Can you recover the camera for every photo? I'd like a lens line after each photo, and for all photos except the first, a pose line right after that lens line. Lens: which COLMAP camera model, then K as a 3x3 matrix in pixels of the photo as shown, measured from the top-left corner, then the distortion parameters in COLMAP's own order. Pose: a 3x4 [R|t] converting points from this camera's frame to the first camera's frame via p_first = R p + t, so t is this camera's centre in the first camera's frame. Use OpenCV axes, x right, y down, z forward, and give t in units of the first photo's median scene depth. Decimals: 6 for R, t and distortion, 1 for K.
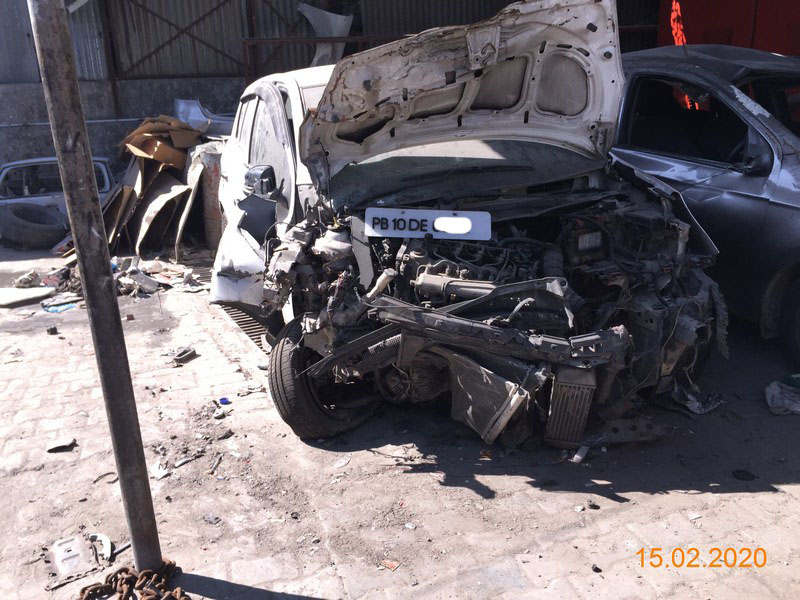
lens RADIAL K [[685.9, 0, 400.0], [0, 685.9, 300.0], [0, 0, 1]] dist [0.082705, -0.123194]
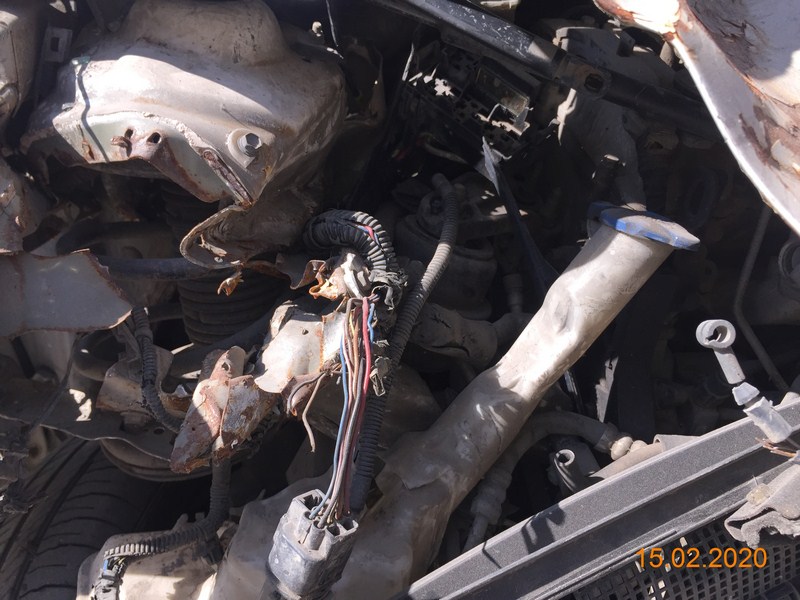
lens RADIAL K [[685.9, 0, 400.0], [0, 685.9, 300.0], [0, 0, 1]] dist [0.082705, -0.123194]
pose [[0.909357, -0.171096, 0.379203, -0.121840], [0.113905, 0.979080, 0.168608, -0.054056], [-0.400119, -0.110132, 0.909822, 0.814926]]
